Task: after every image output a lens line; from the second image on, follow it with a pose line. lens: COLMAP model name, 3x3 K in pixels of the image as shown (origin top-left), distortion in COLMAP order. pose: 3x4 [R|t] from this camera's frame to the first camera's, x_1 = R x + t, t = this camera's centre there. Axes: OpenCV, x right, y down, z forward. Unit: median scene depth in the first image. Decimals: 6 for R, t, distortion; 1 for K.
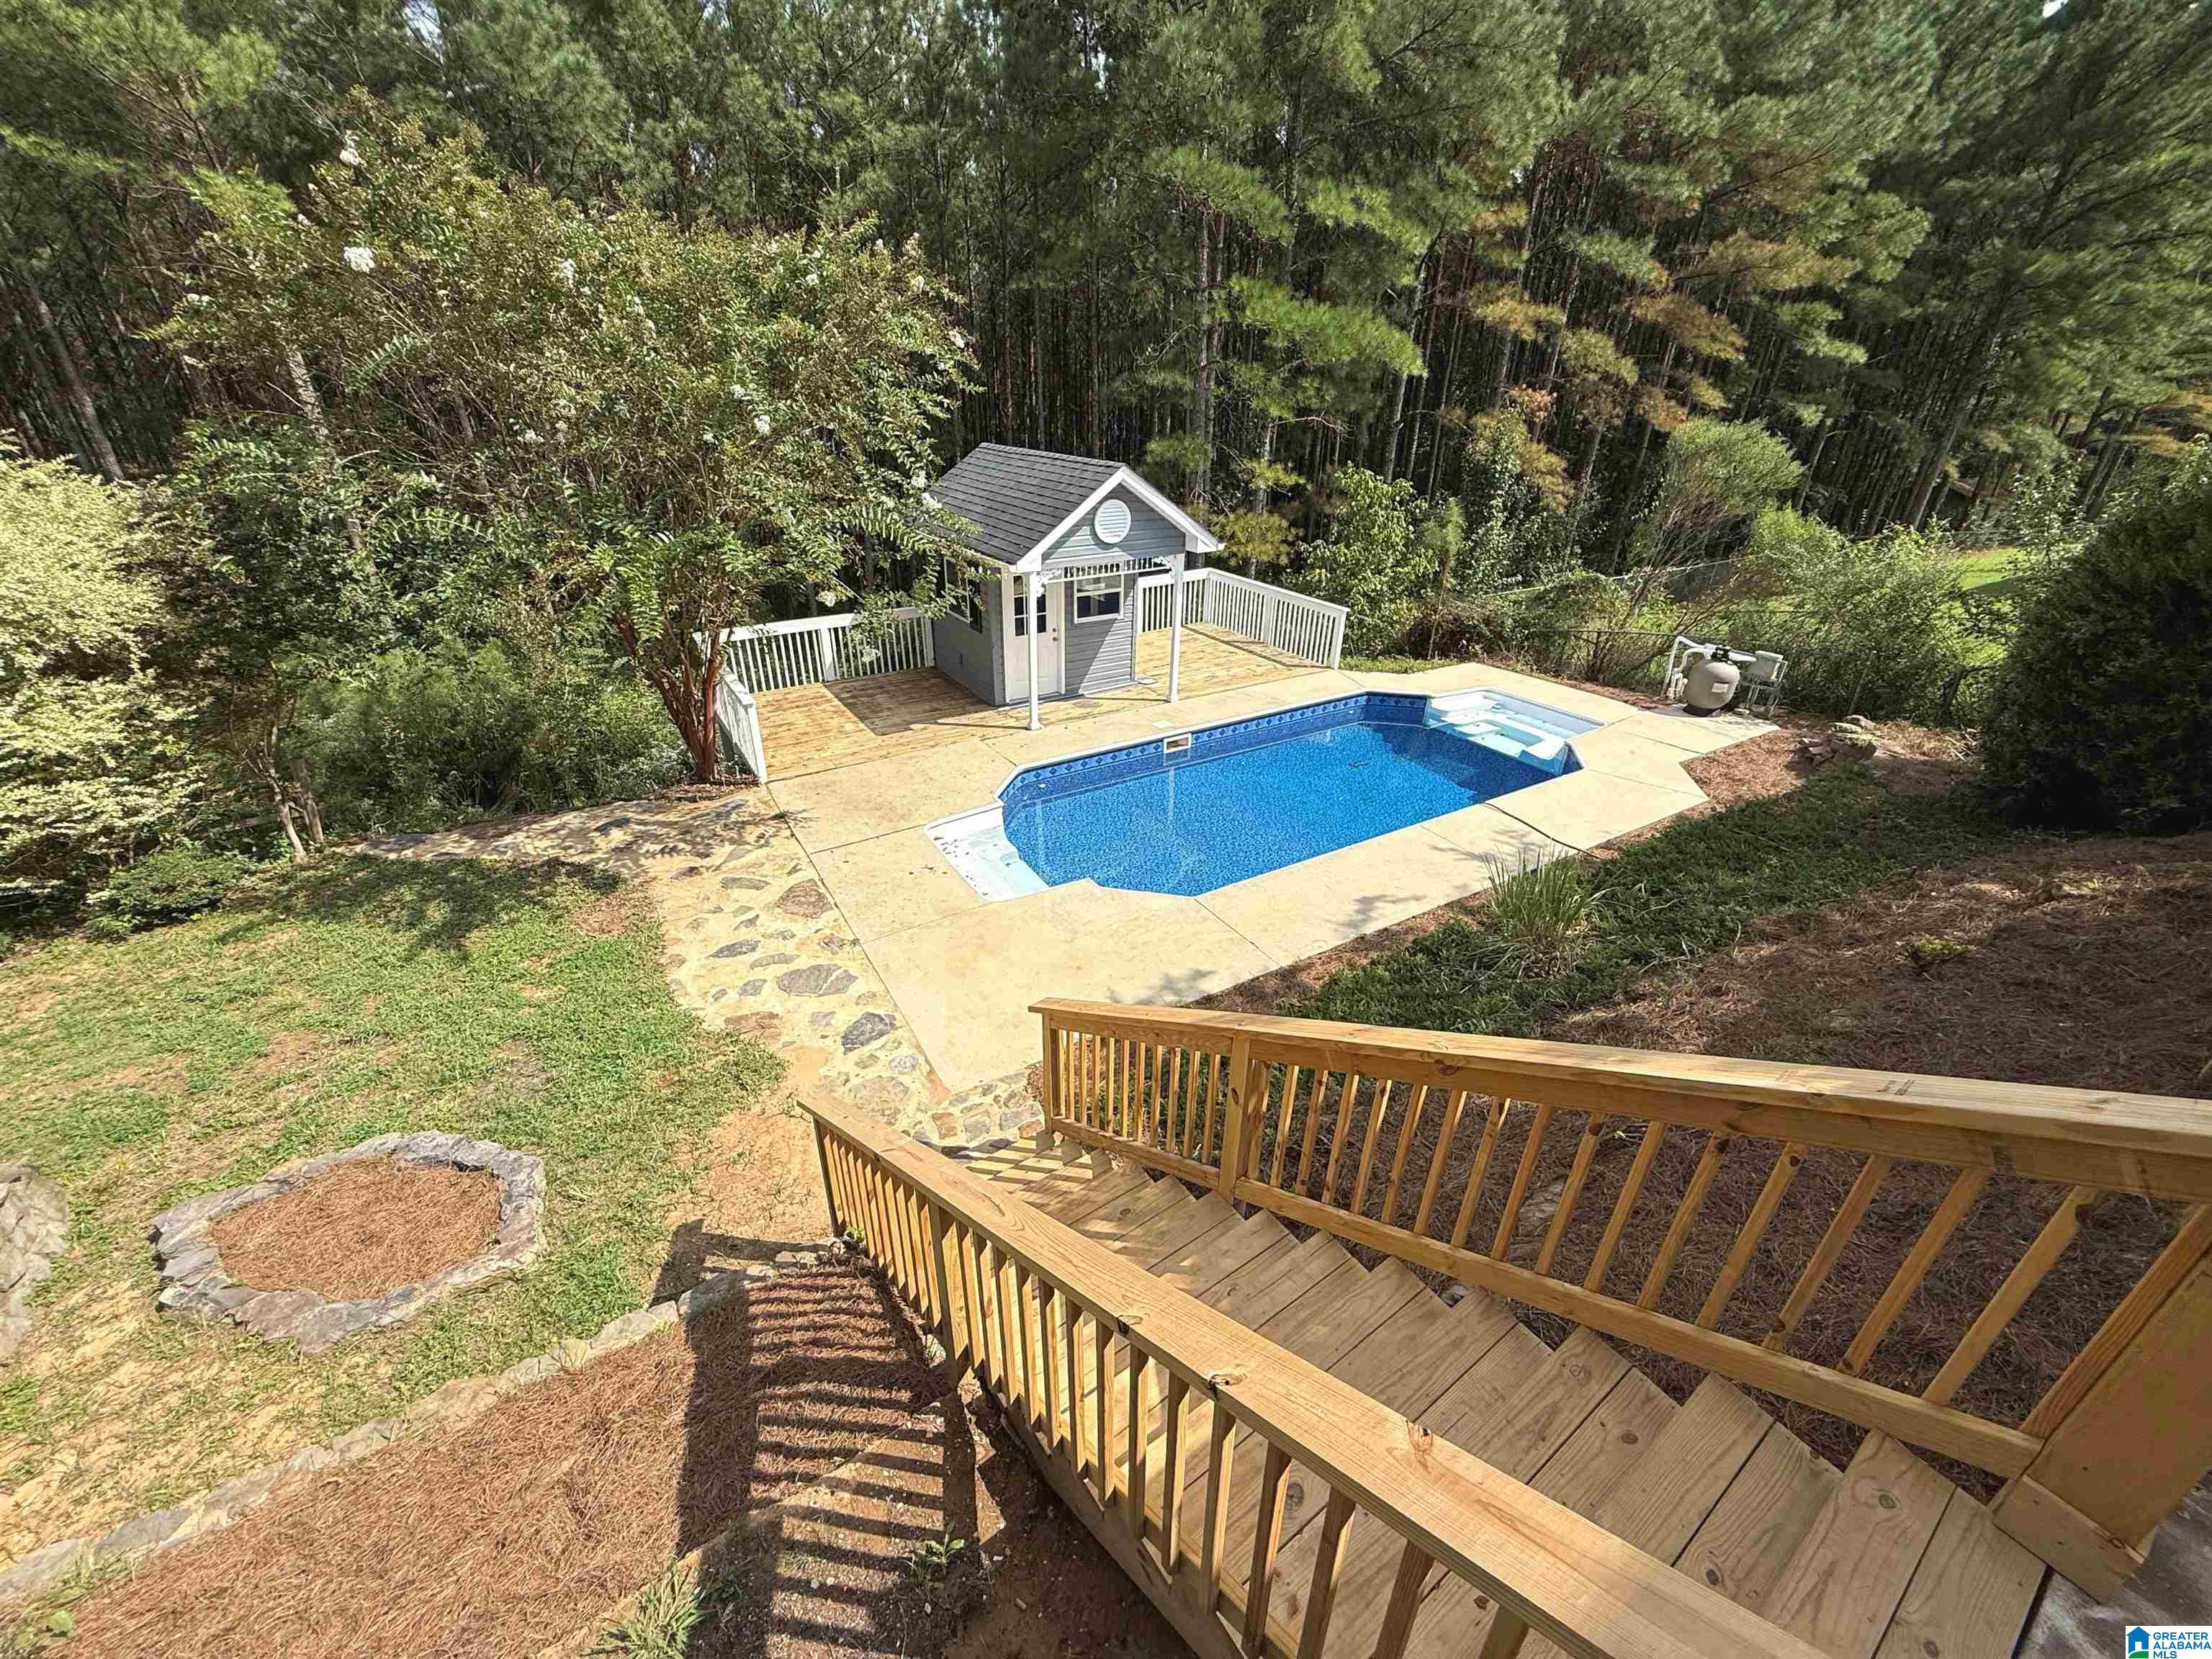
lens RADIAL K [[878.6, 0, 1105.8], [0, 878.6, 823.8], [0, 0, 1]] dist [-0.003798, -0.000479]
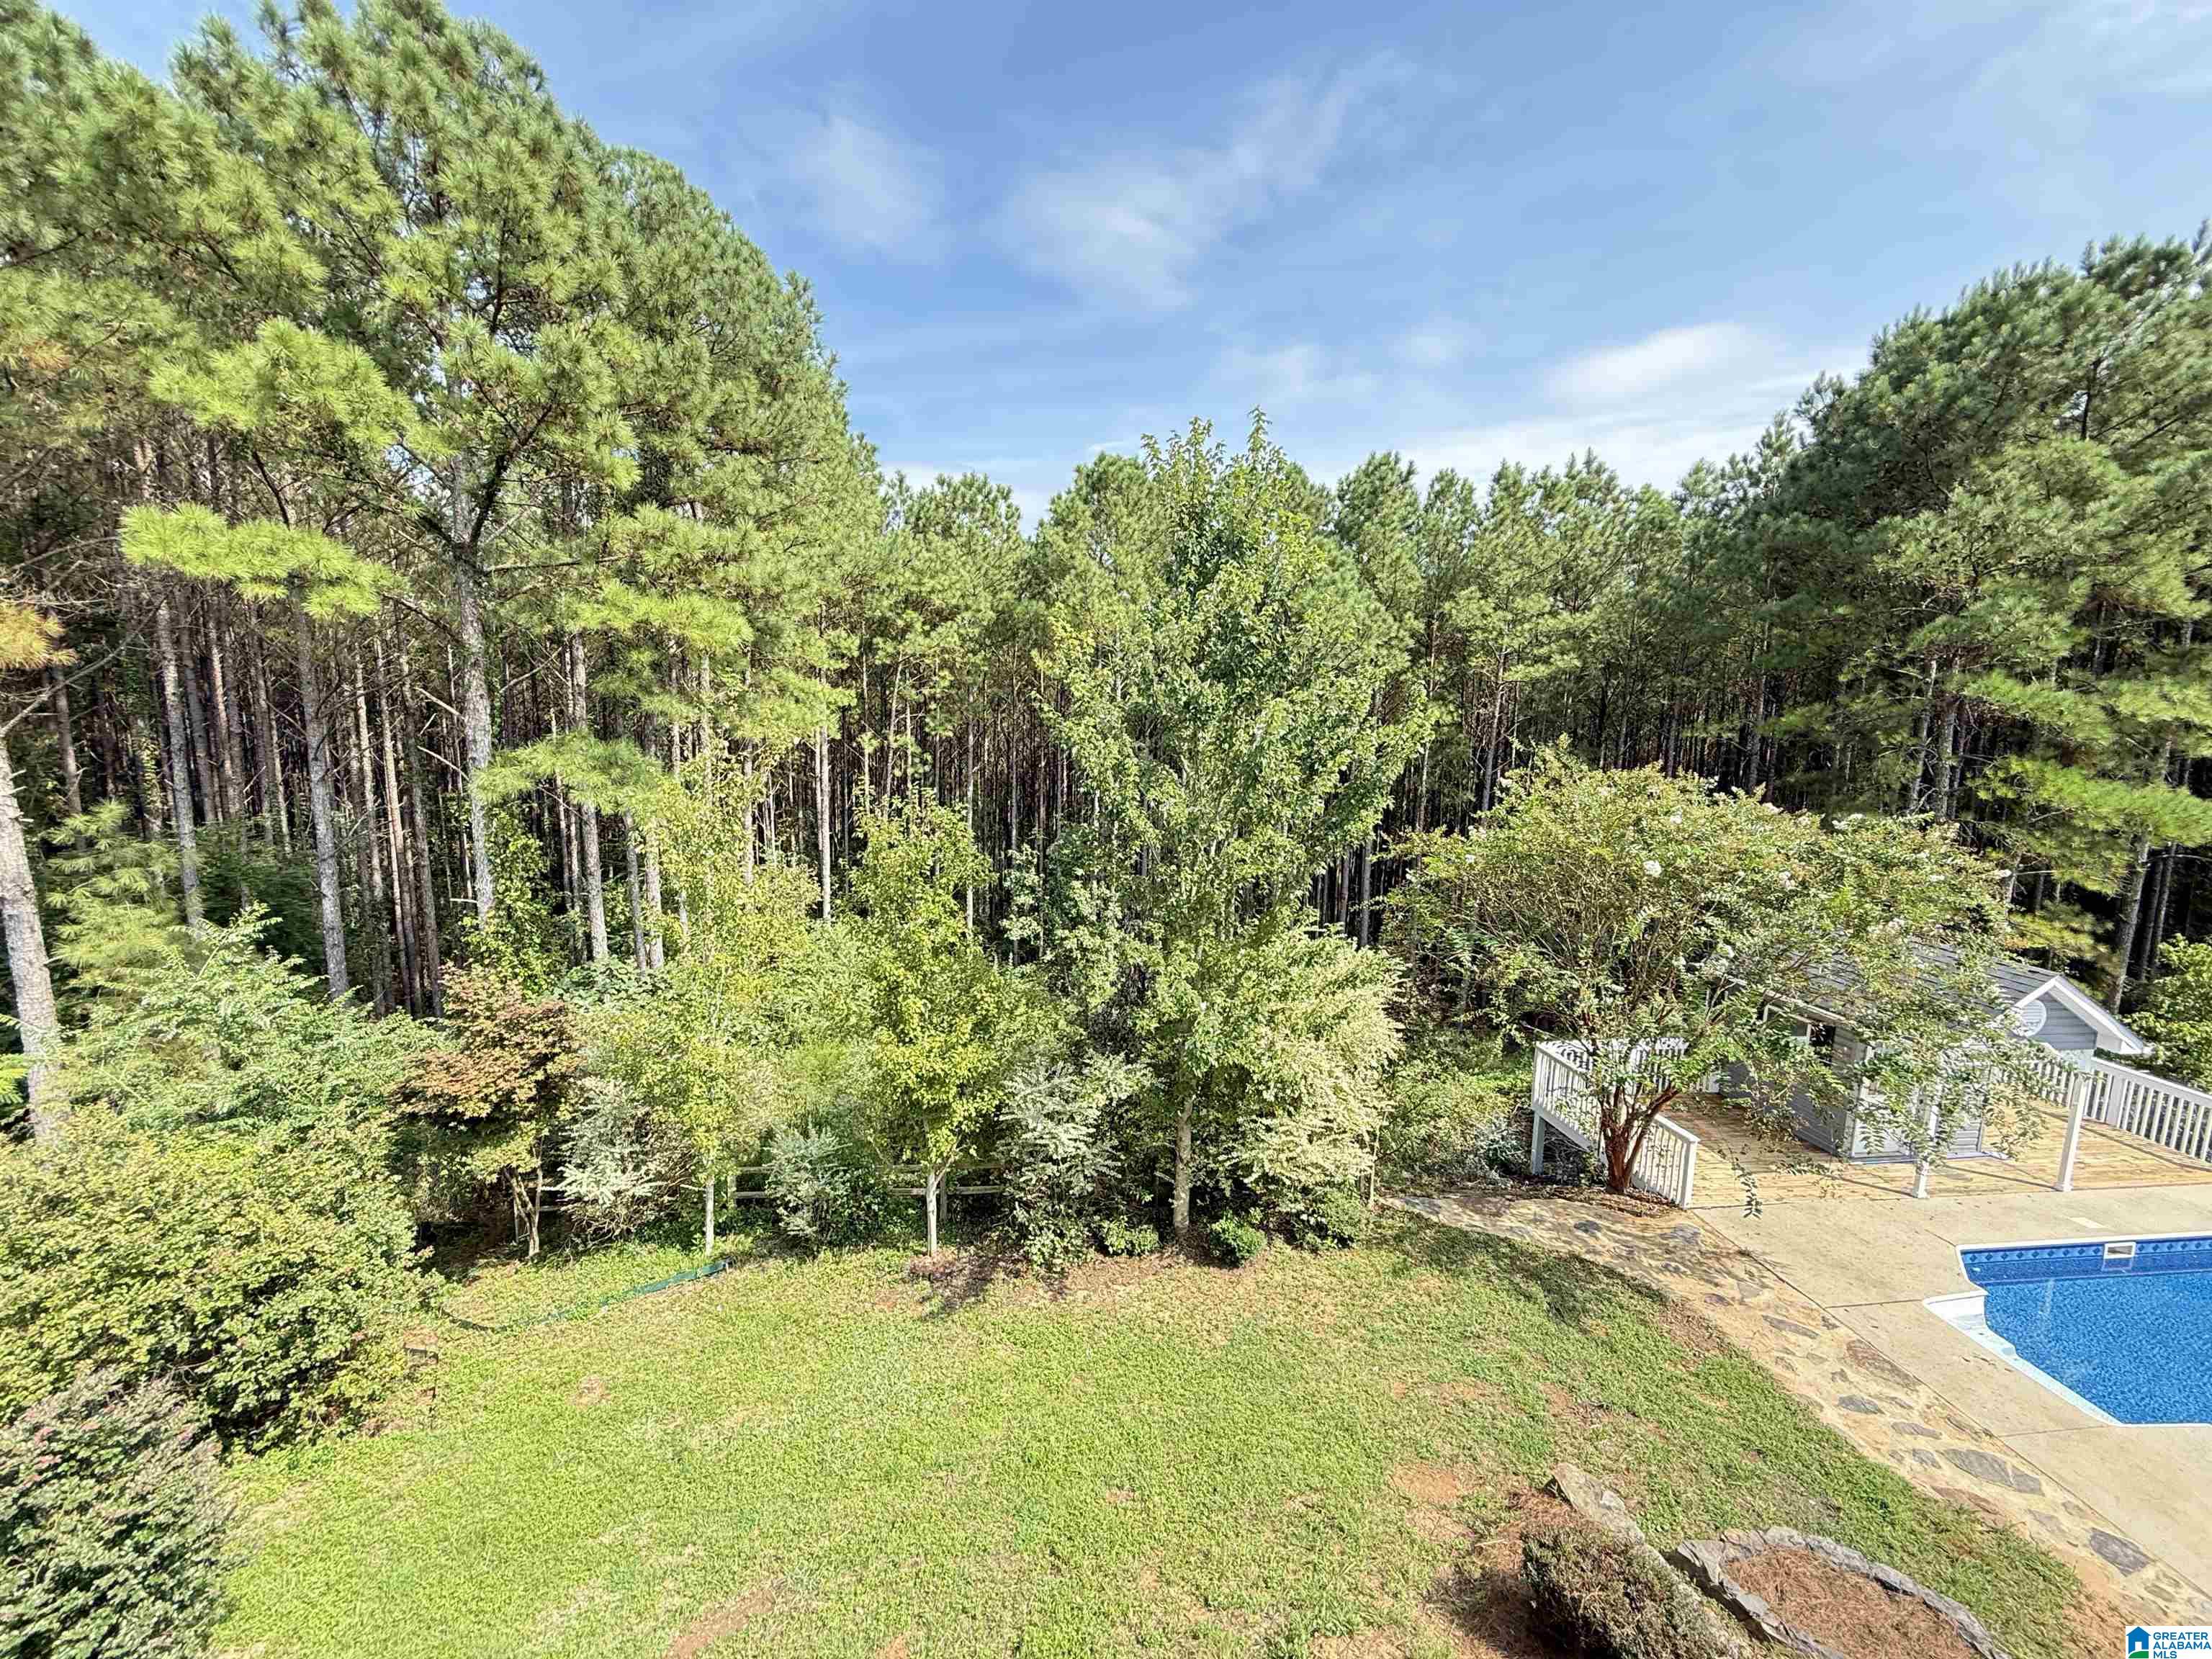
lens RADIAL K [[878.6, 0, 1105.8], [0, 878.6, 823.8], [0, 0, 1]] dist [-0.003798, -0.000479]
pose [[0.905055, 0.063870, -0.420472, -0.310564], [-0.203644, 0.933034, -0.296610, -0.010441], [0.373370, 0.354075, 0.857453, -0.224518]]
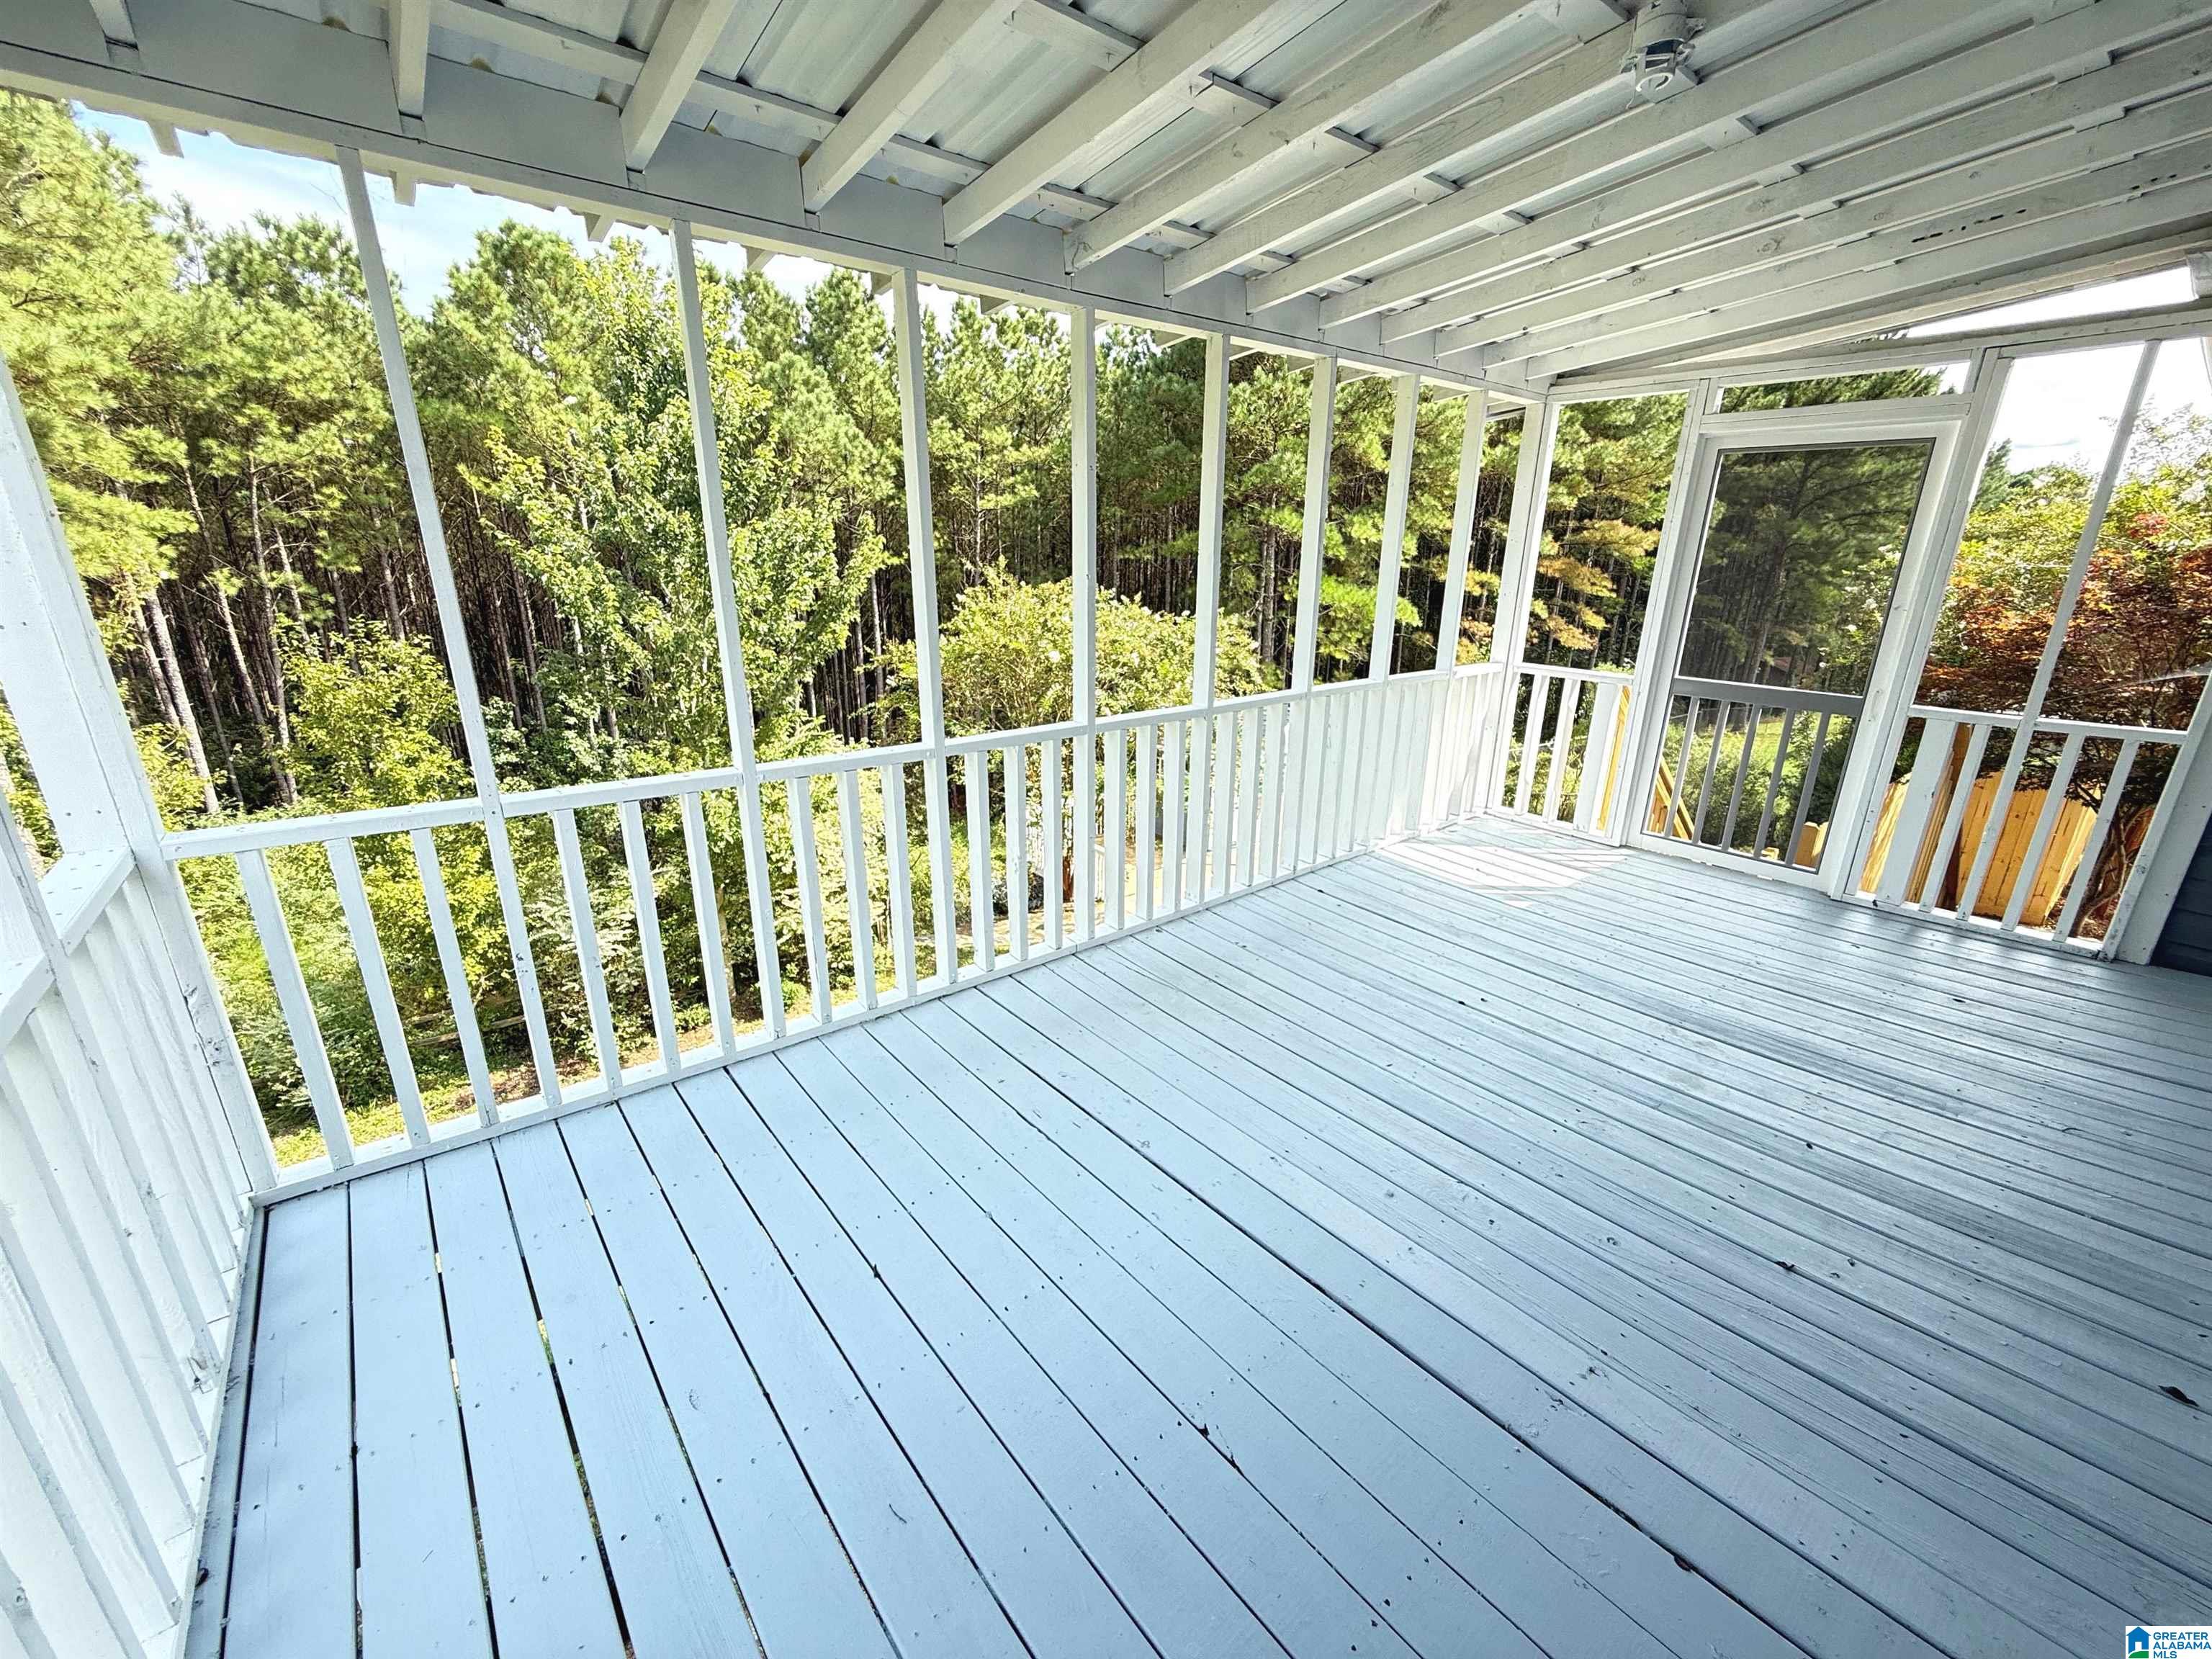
lens RADIAL K [[878.6, 0, 1105.8], [0, 878.6, 823.8], [0, 0, 1]] dist [-0.003798, -0.000479]
pose [[0.996265, -0.019572, 0.084103, -0.259512], [0.032971, 0.986401, -0.161015, 0.039223], [-0.079808, 0.163186, 0.983362, -0.321319]]
